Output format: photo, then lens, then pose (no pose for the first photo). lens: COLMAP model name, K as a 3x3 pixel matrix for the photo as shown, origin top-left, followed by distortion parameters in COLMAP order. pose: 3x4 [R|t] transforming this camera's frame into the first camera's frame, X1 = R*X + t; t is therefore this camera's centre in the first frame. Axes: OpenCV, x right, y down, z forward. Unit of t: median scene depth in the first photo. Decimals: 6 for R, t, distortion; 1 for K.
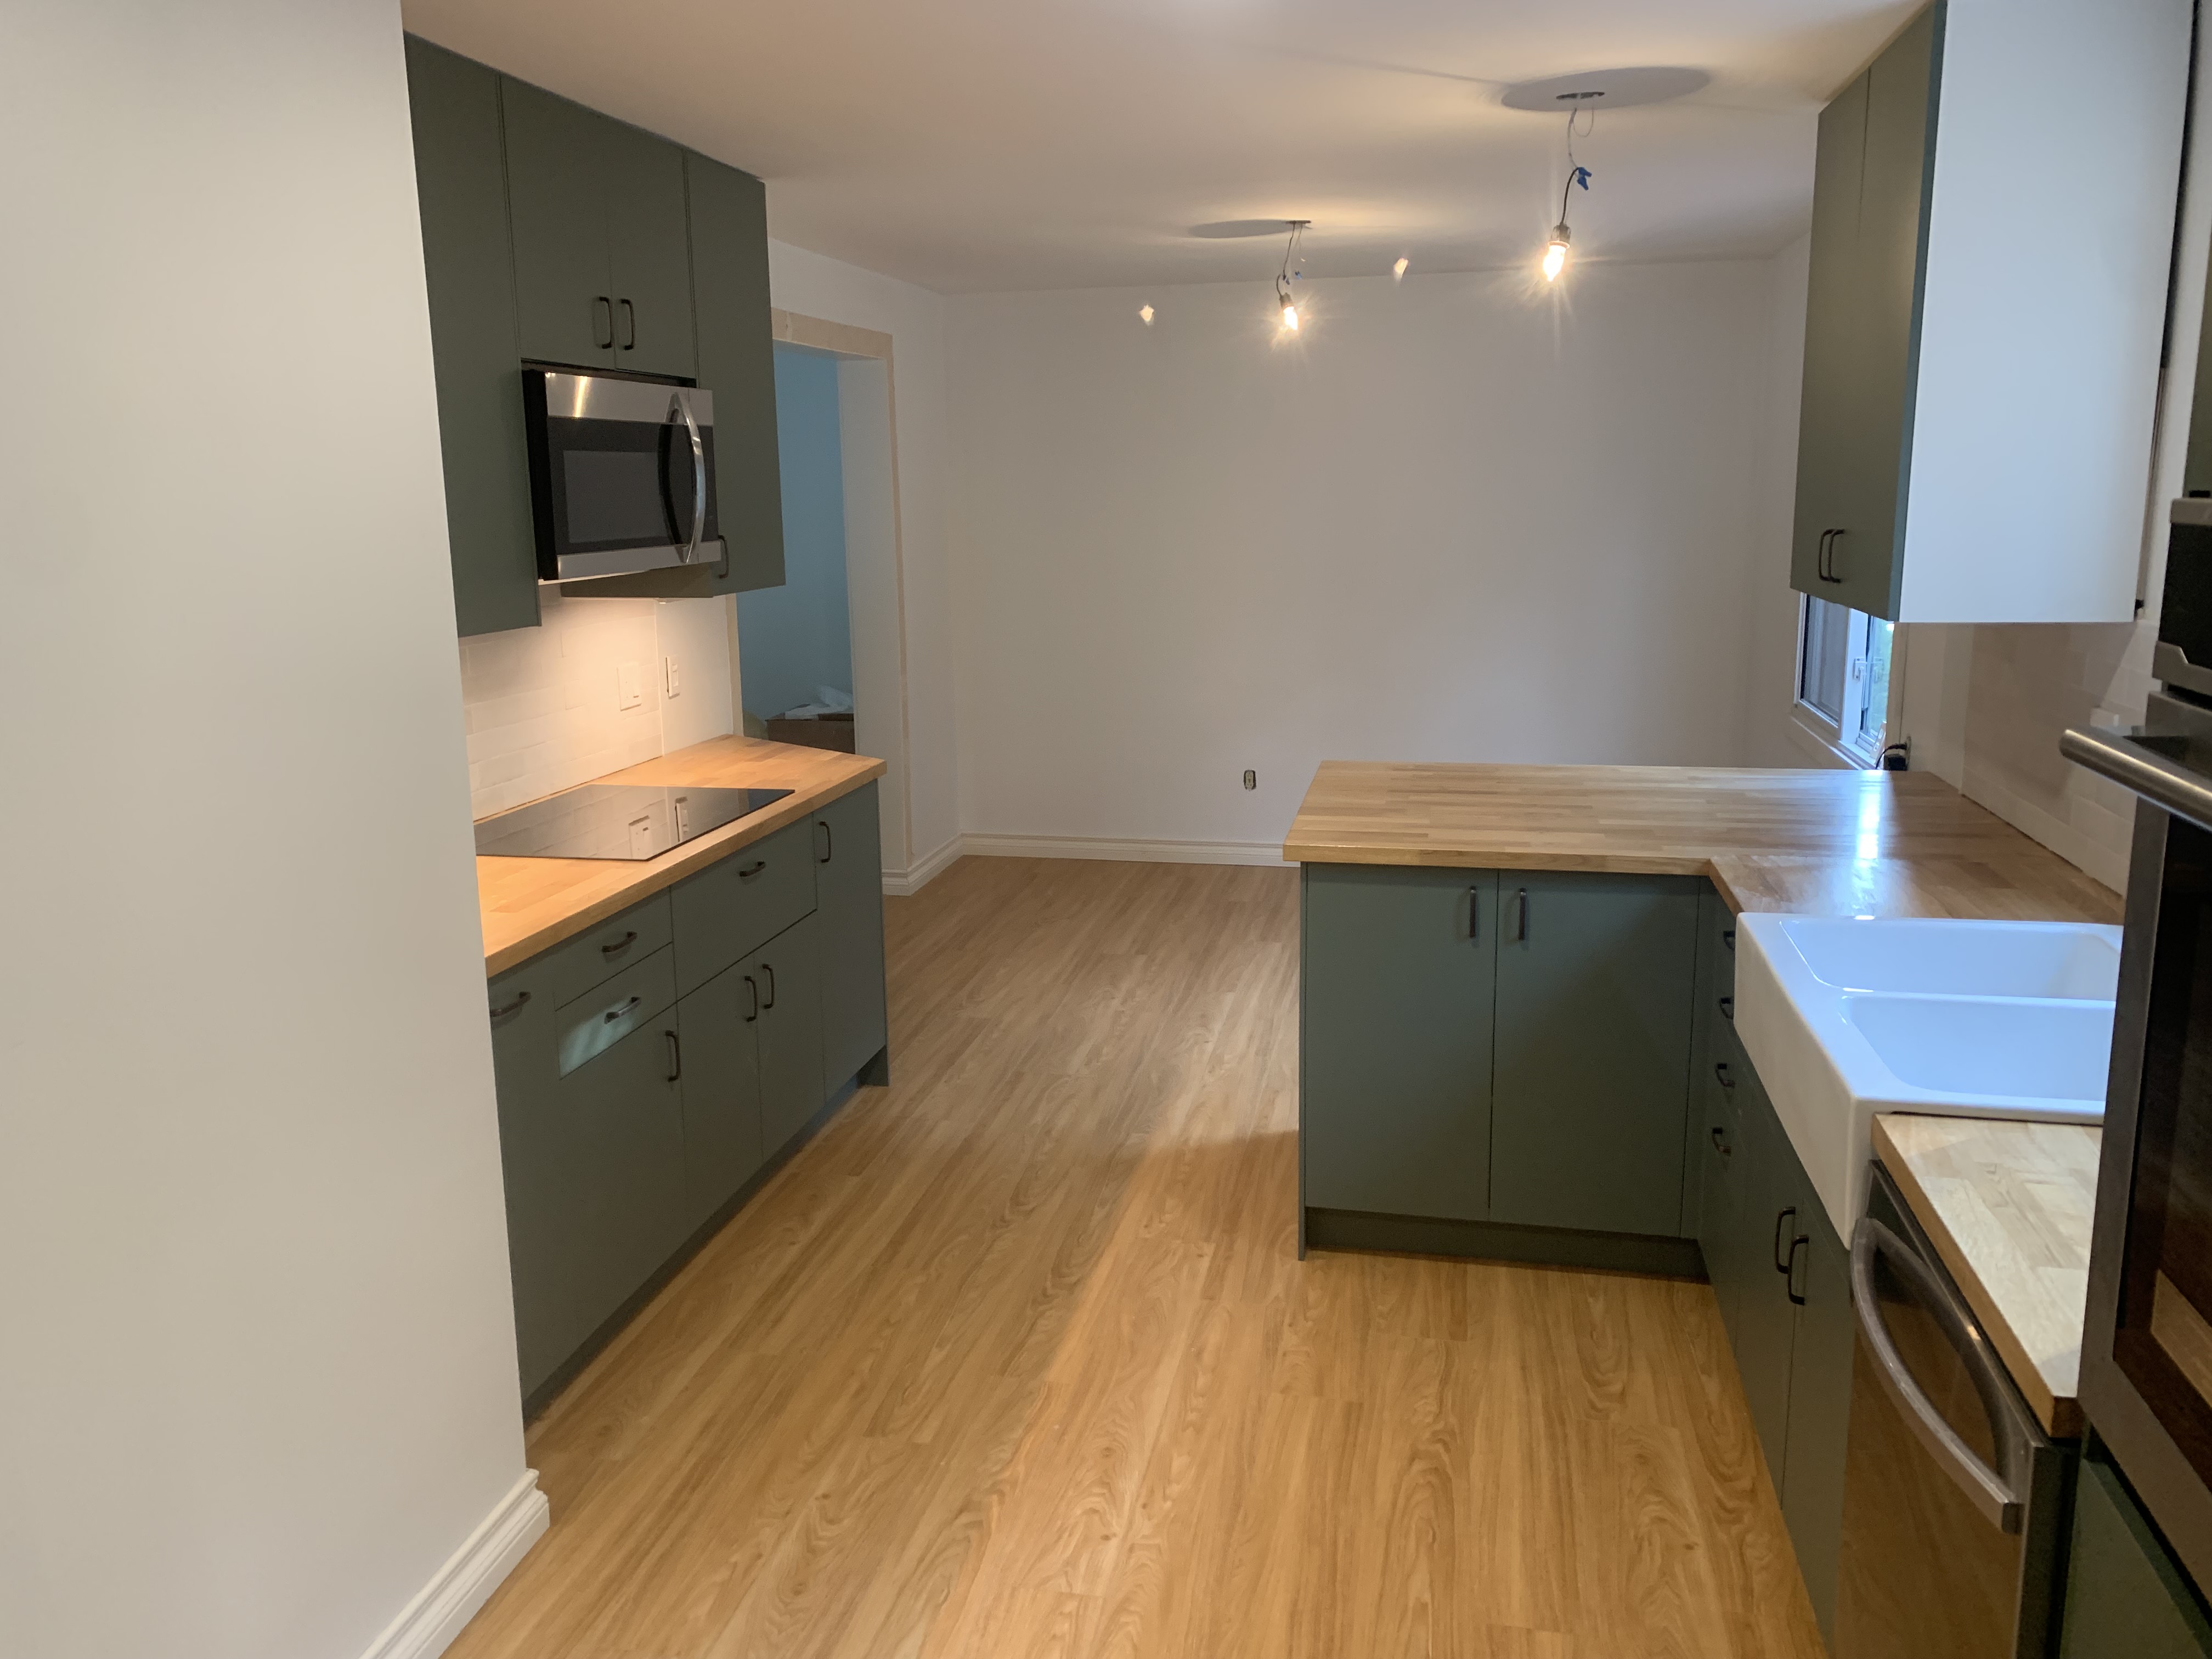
lens RADIAL K [[1681.5, 0, 1072.0], [0, 1681.5, 784.7], [0, 0, 1]] dist [0.009414, -0.003944]
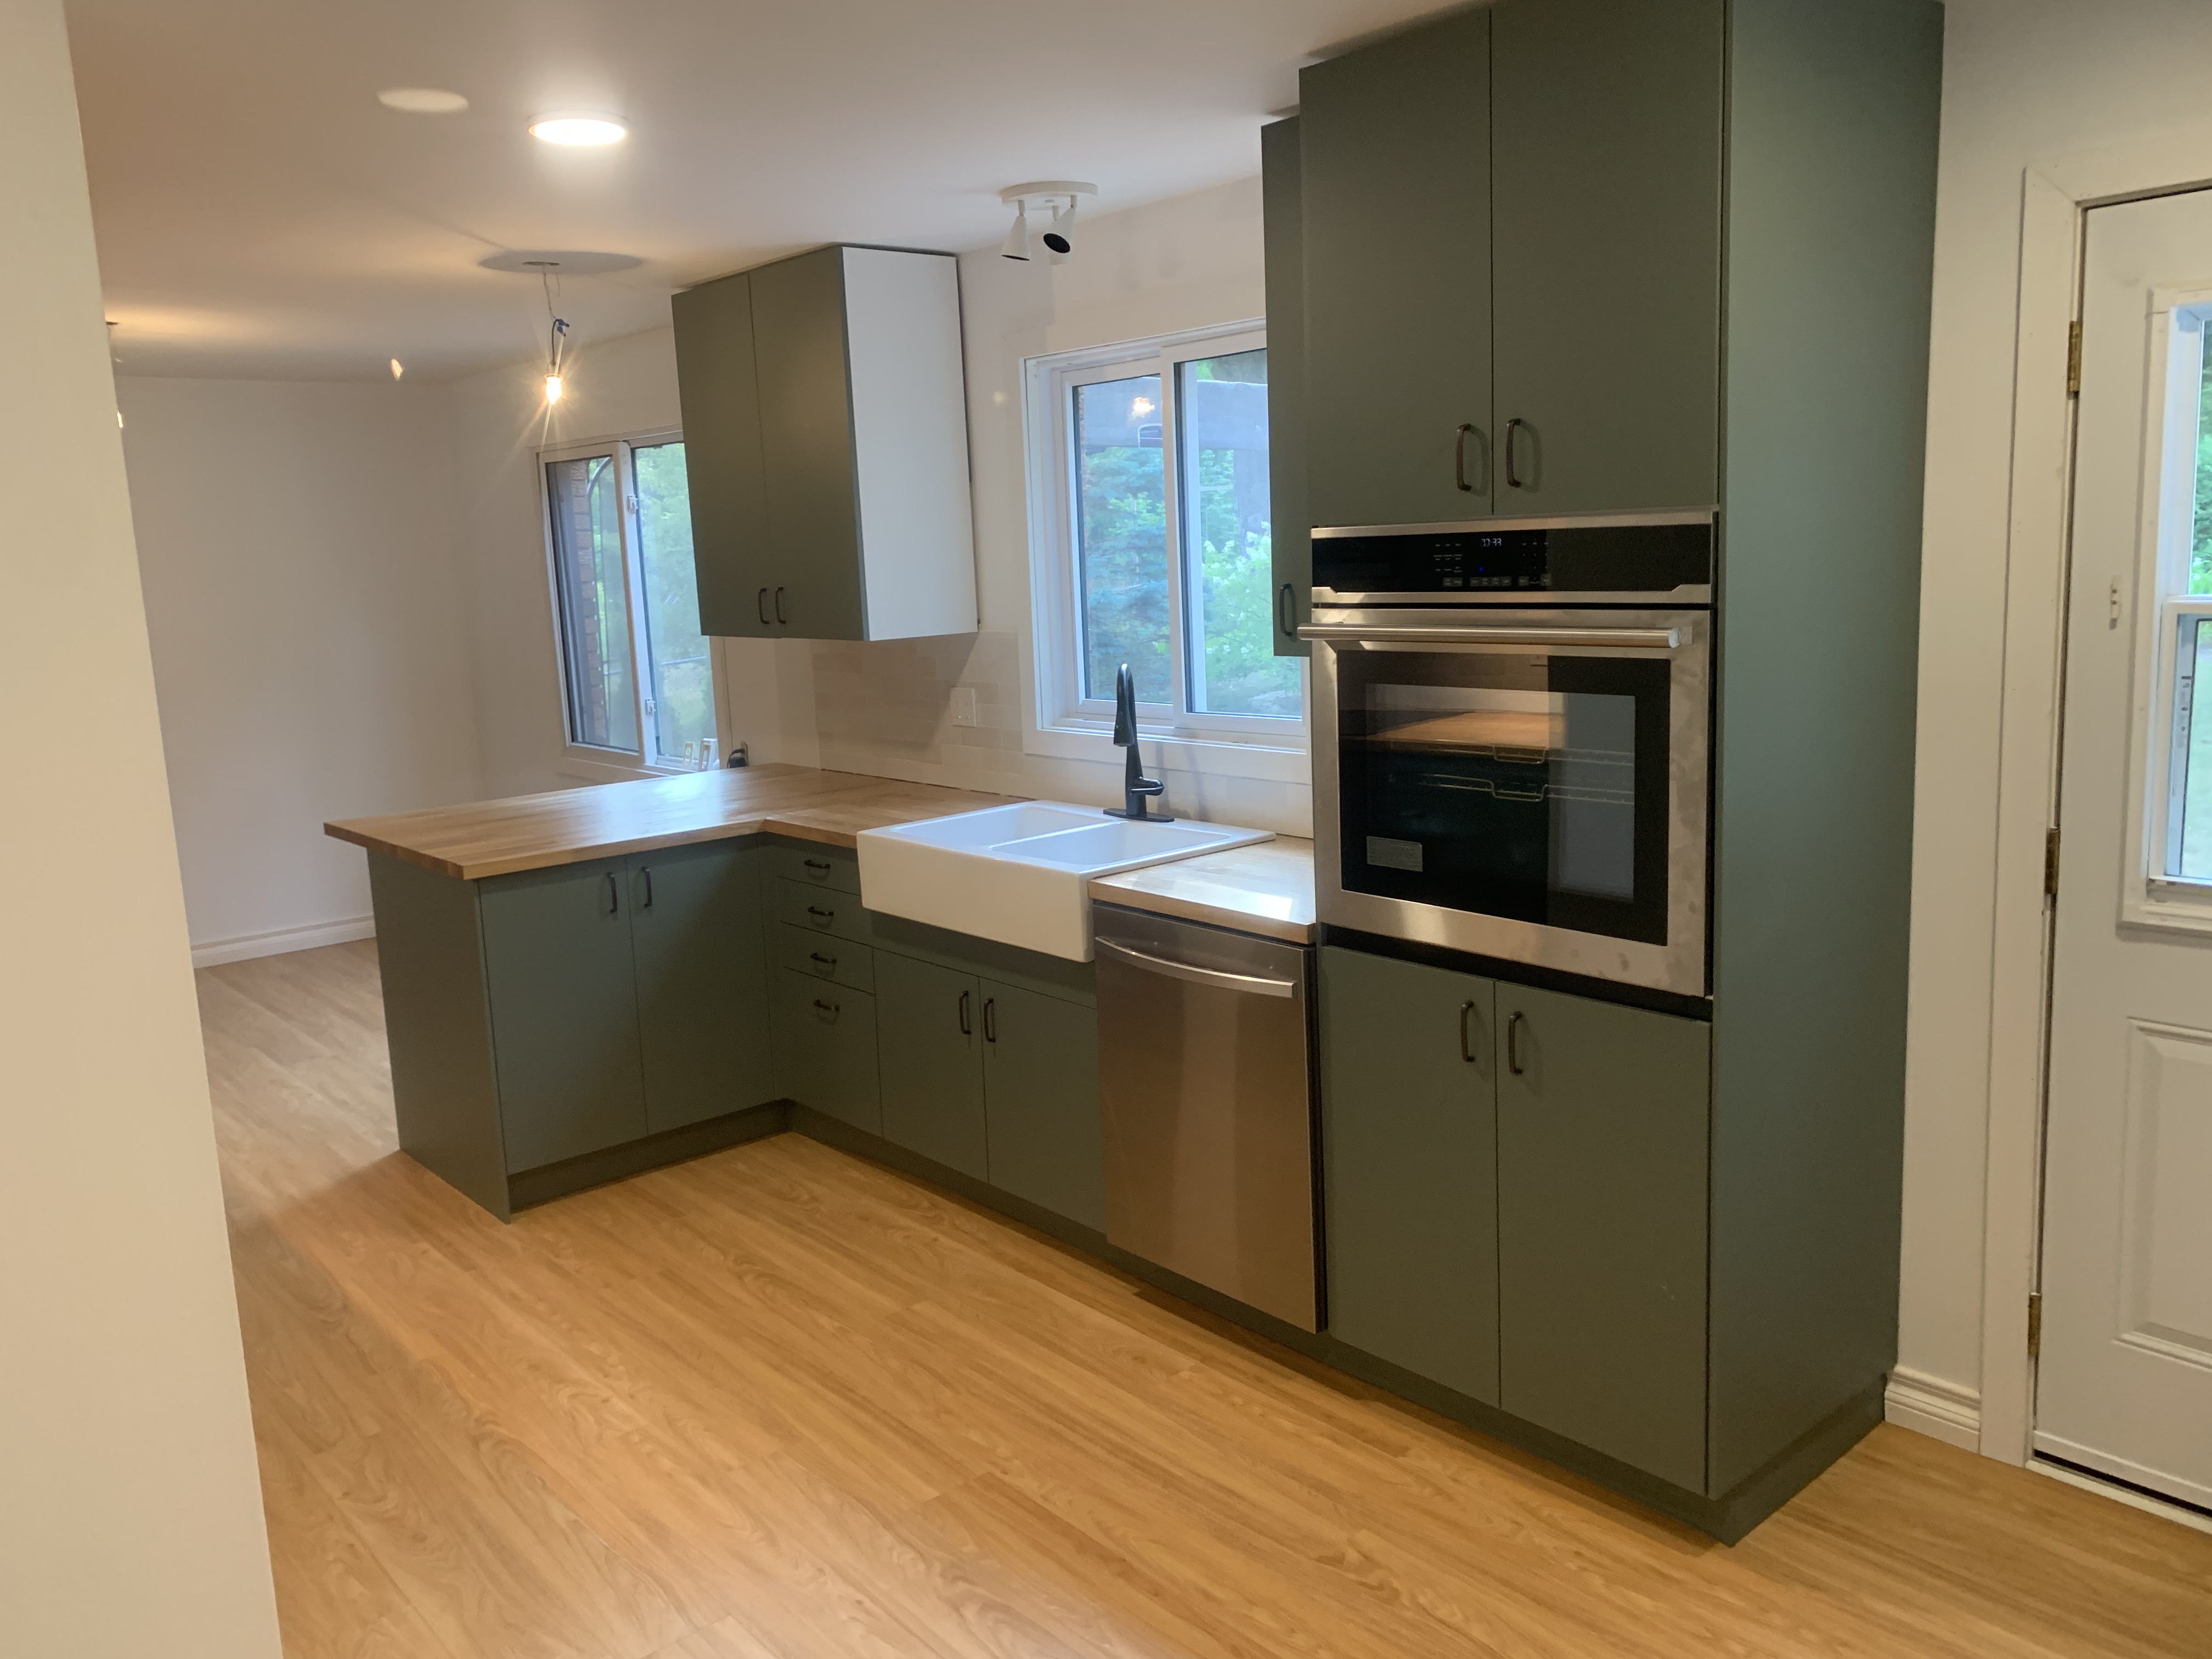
lens RADIAL K [[1681.5, 0, 1072.0], [0, 1681.5, 784.7], [0, 0, 1]] dist [0.009414, -0.003944]
pose [[0.605242, -0.124510, 0.786244, -0.554879], [0.176183, 0.984150, 0.020226, 0.031711], [-0.776300, 0.126281, 0.617585, -0.066097]]
